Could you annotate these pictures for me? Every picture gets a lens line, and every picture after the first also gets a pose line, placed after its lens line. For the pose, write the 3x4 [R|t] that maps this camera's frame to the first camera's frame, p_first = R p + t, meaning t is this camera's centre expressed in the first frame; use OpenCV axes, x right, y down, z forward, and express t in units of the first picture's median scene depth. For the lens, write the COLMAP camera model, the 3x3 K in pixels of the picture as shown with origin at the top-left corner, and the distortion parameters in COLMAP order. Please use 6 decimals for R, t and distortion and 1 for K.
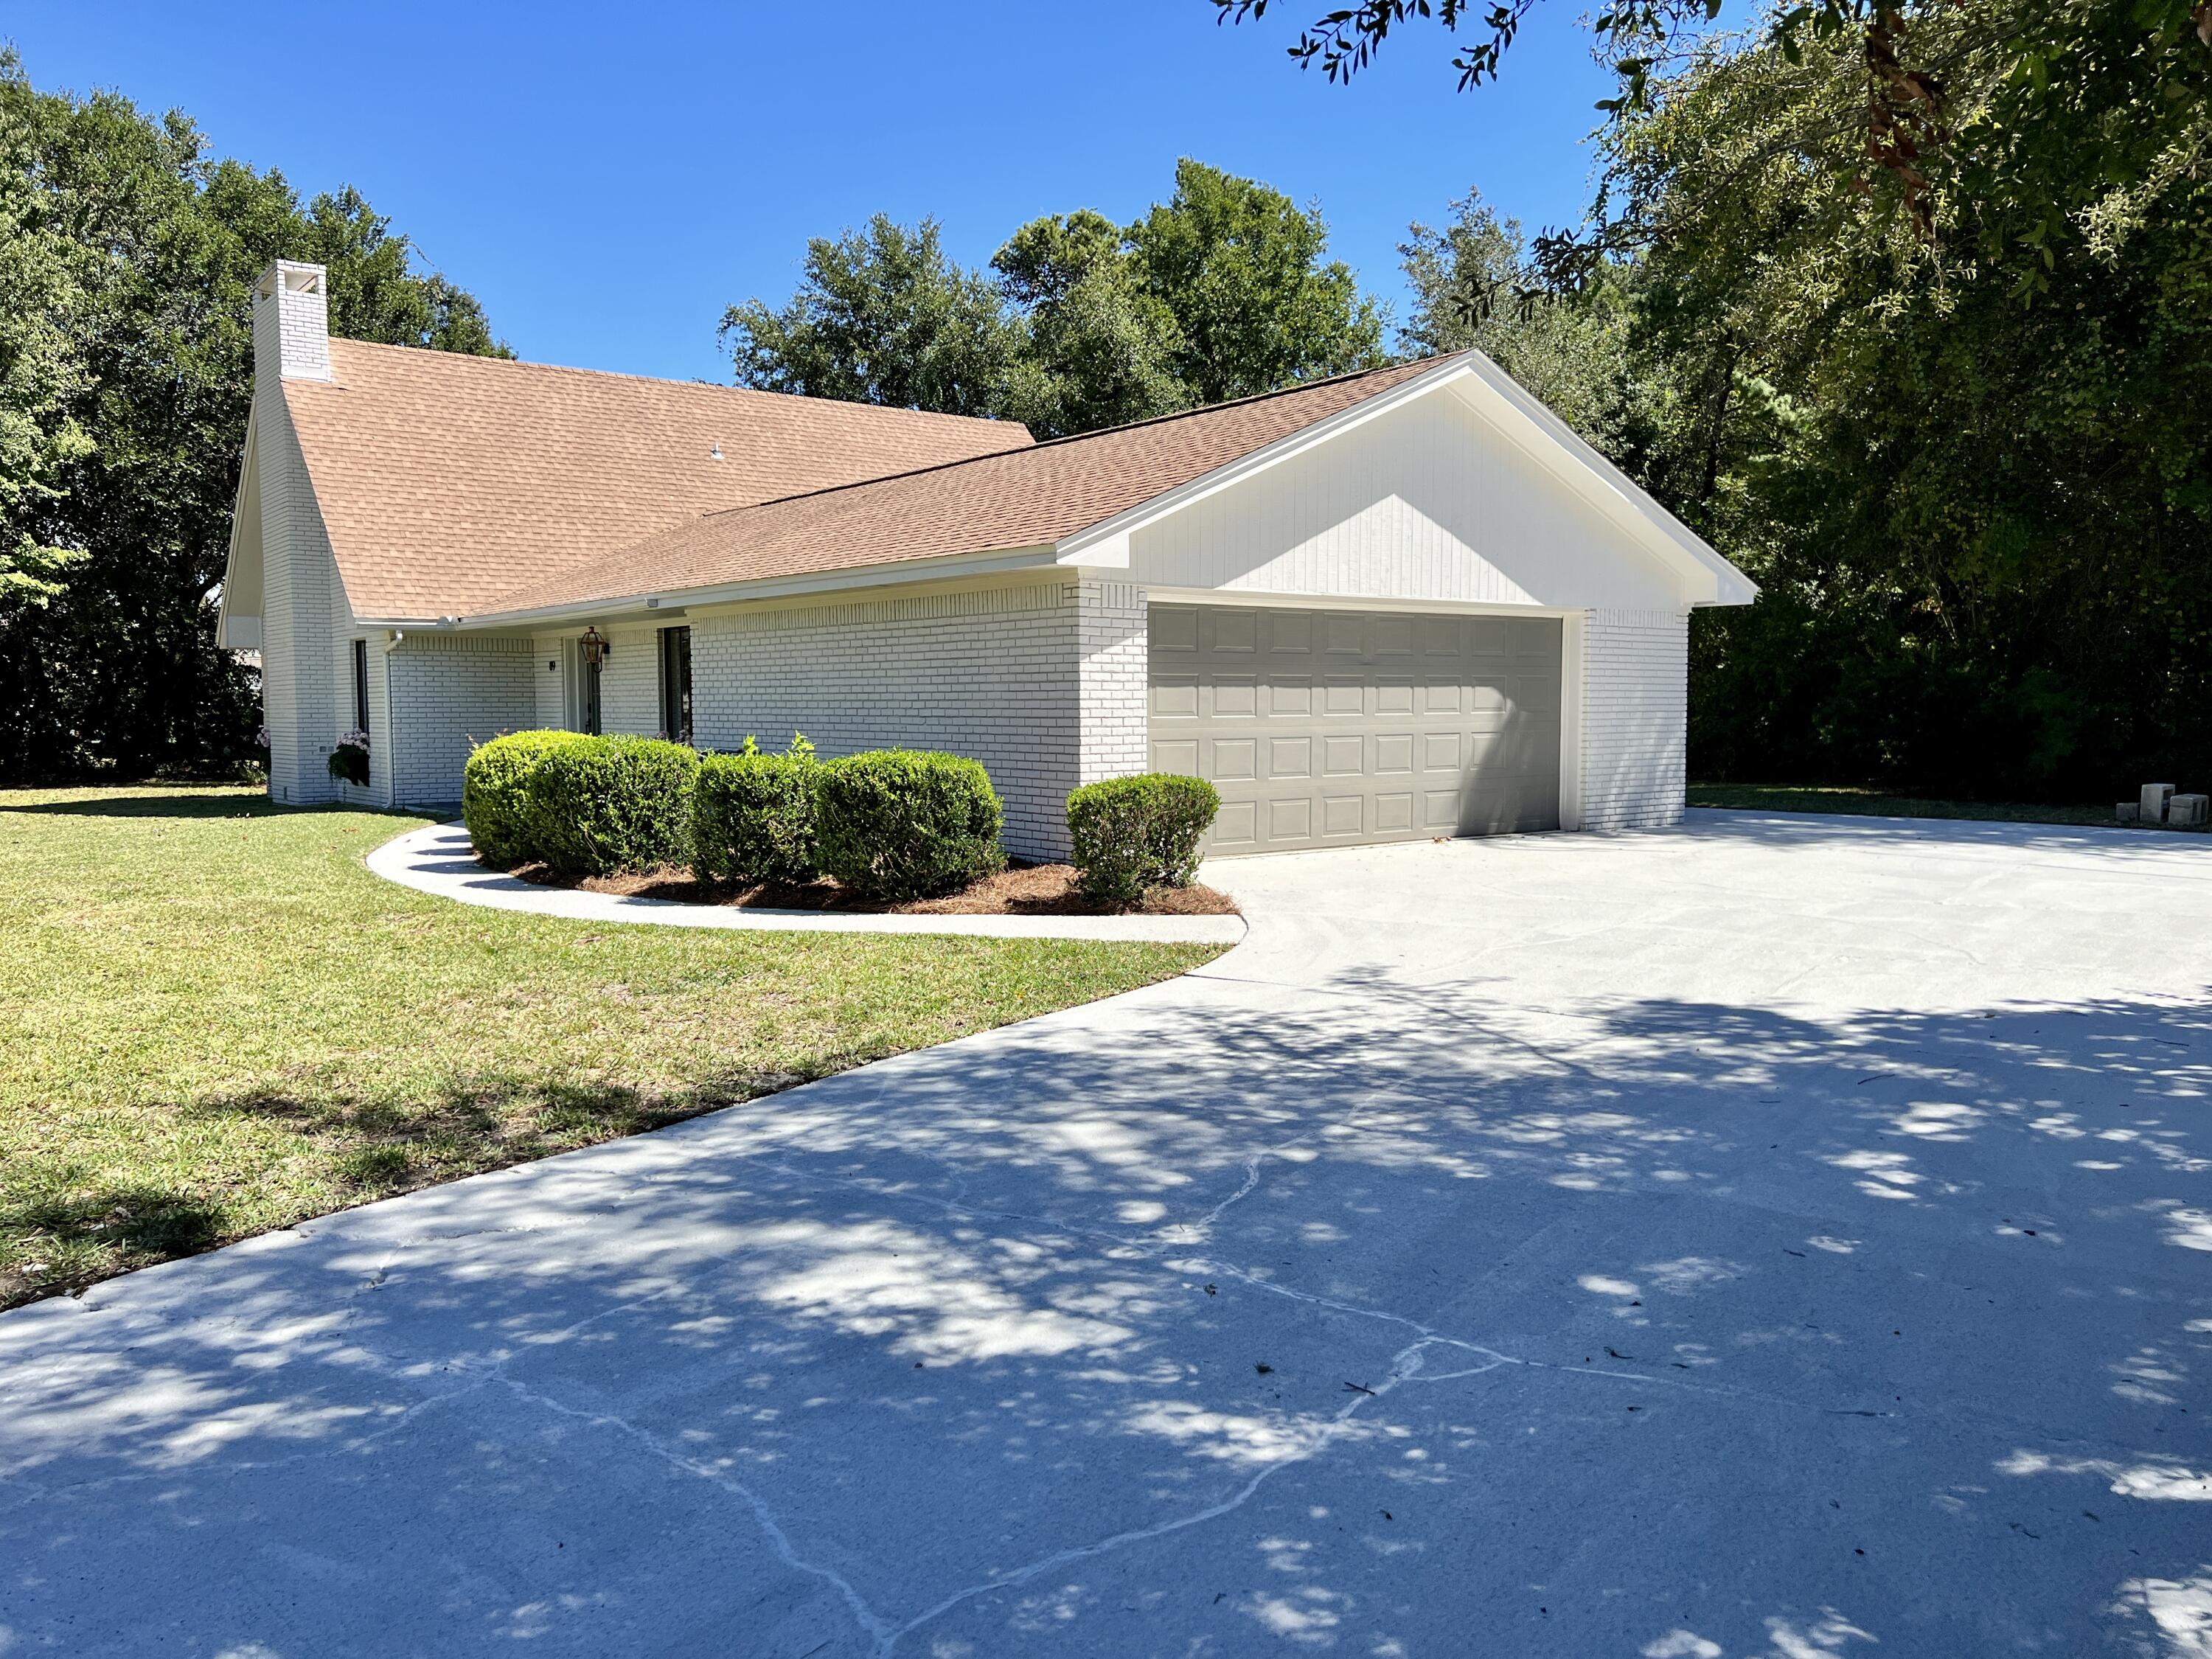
lens RADIAL K [[1663.6, 0, 1108.3], [0, 1663.6, 824.6], [0, 0, 1]] dist [0.003909, -0.001337]
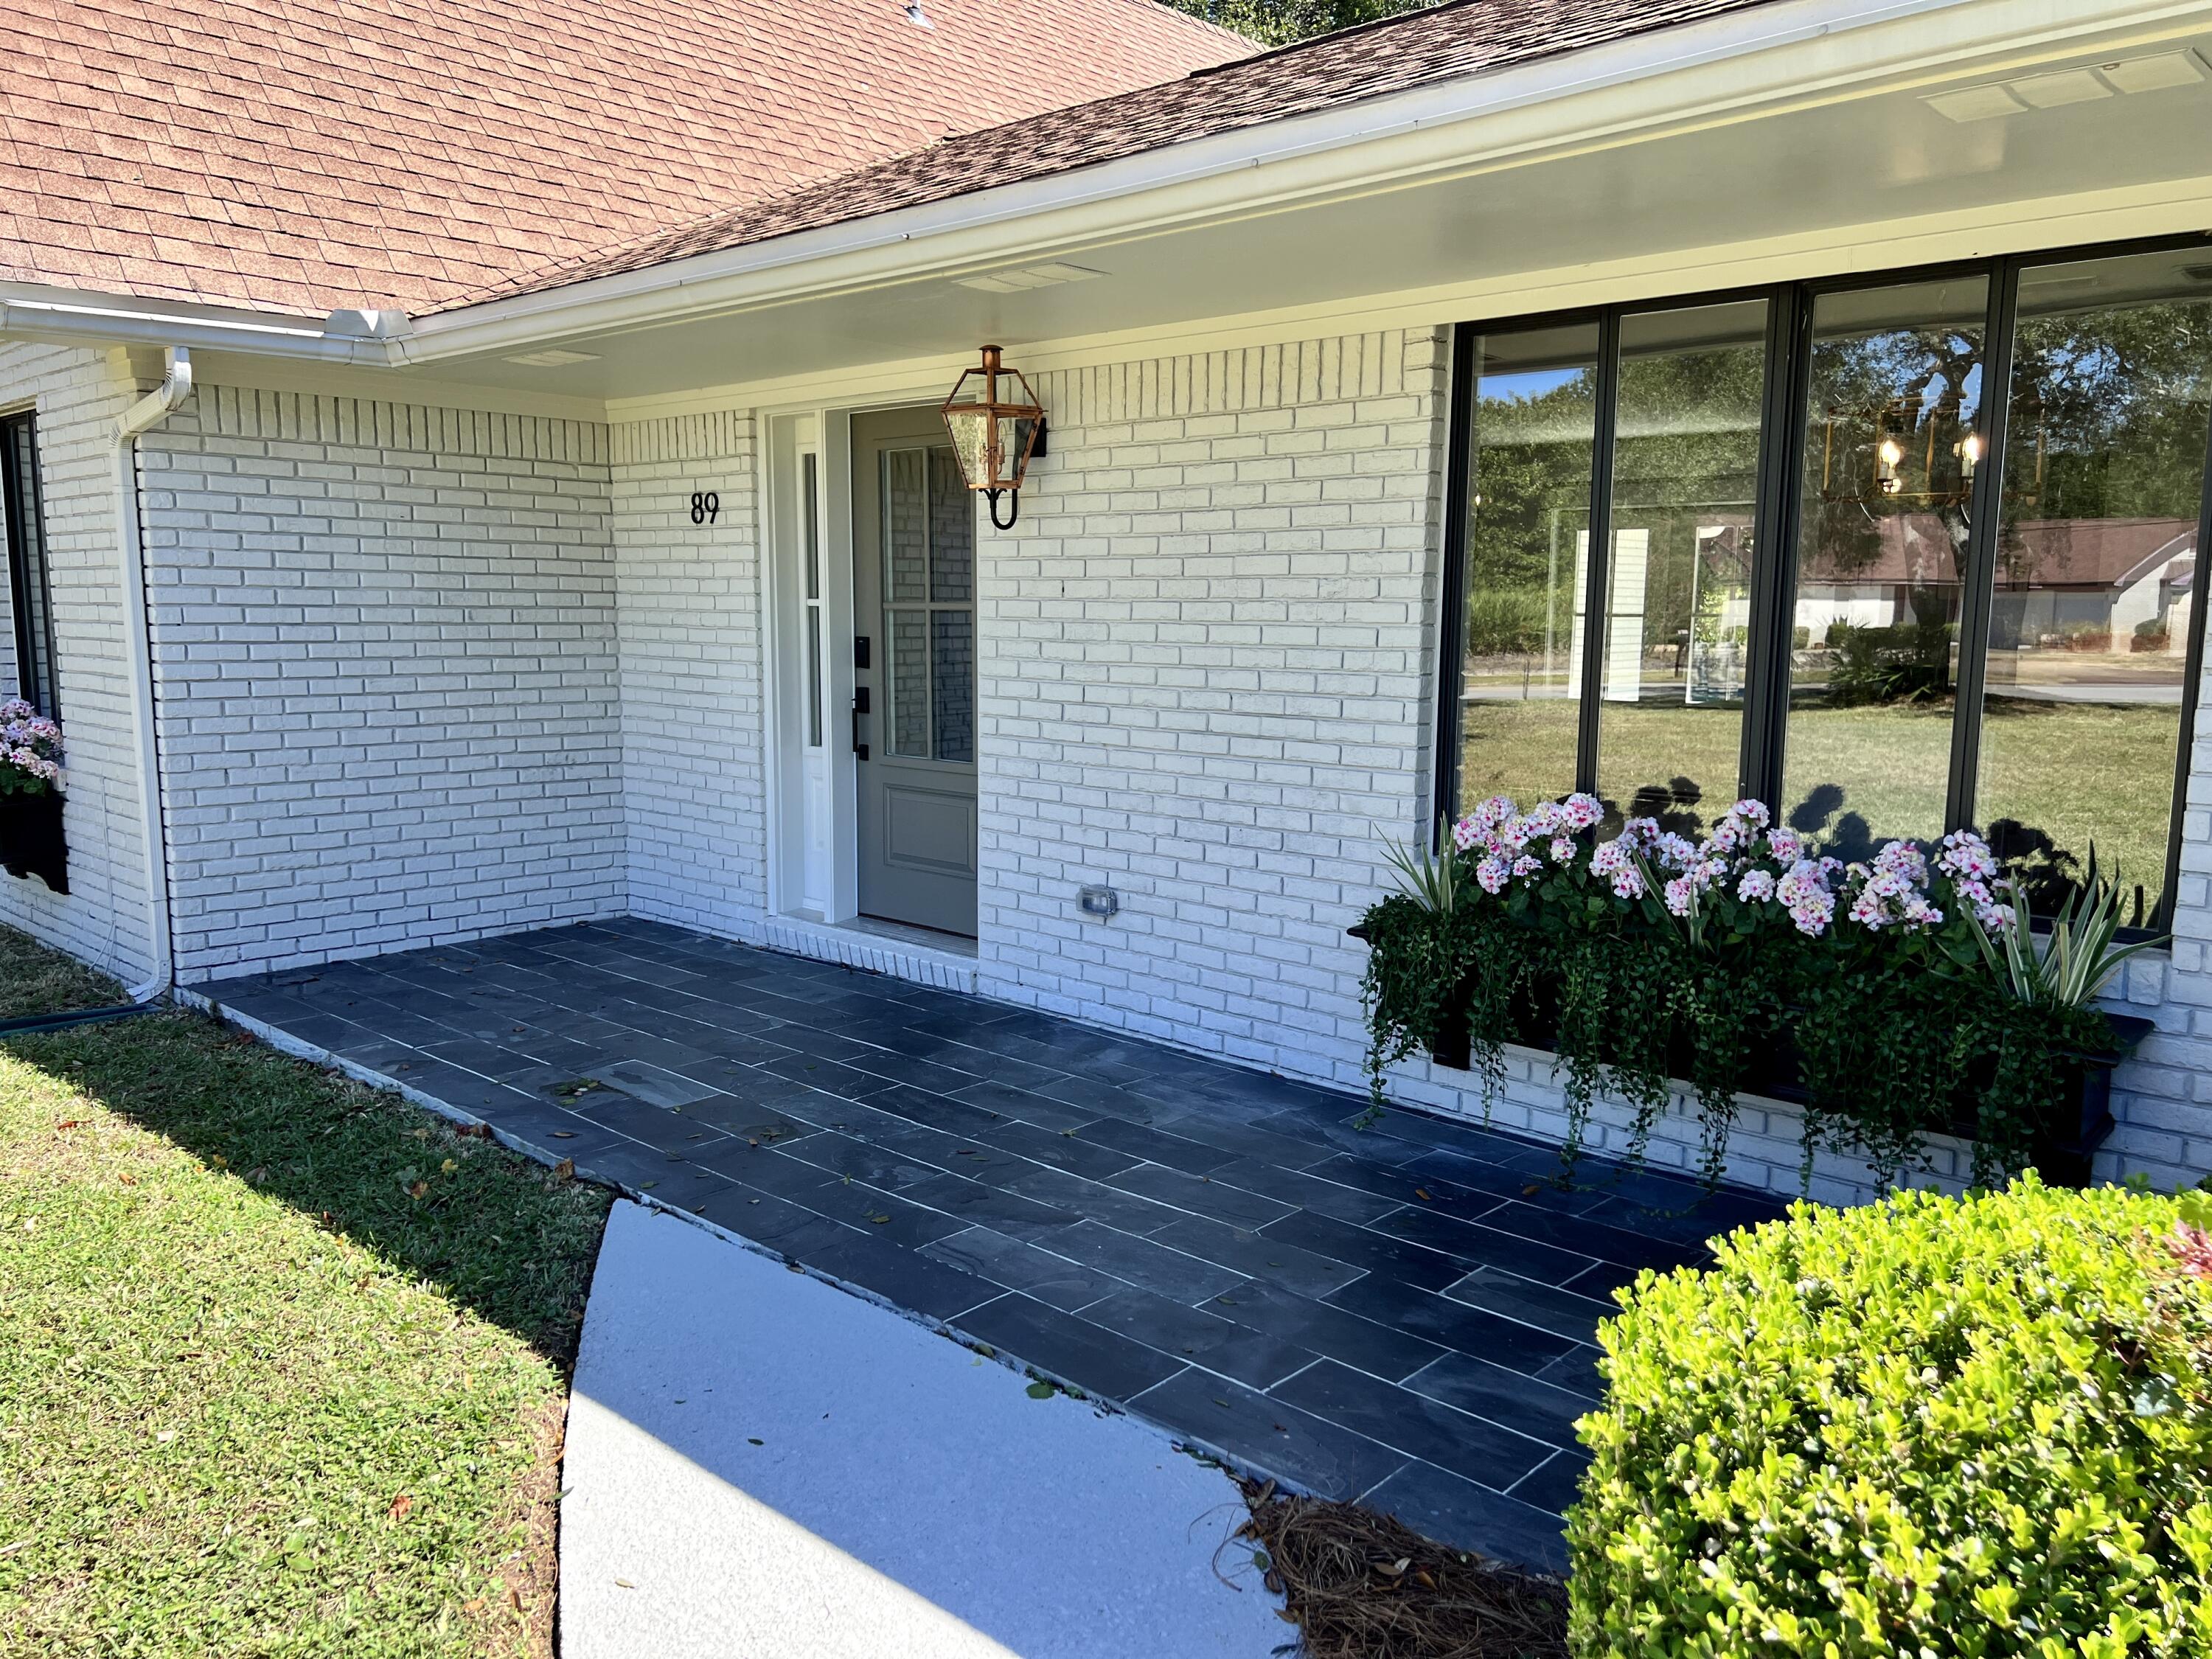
lens RADIAL K [[1663.6, 0, 1103.5], [0, 1663.6, 838.9], [0, 0, 1]] dist [0.003909, -0.001337]
pose [[0.987749, -0.009299, 0.155774, -0.316398], [-0.001551, 0.997589, 0.069388, -0.057079], [-0.156044, -0.068779, 0.985353, 0.697759]]
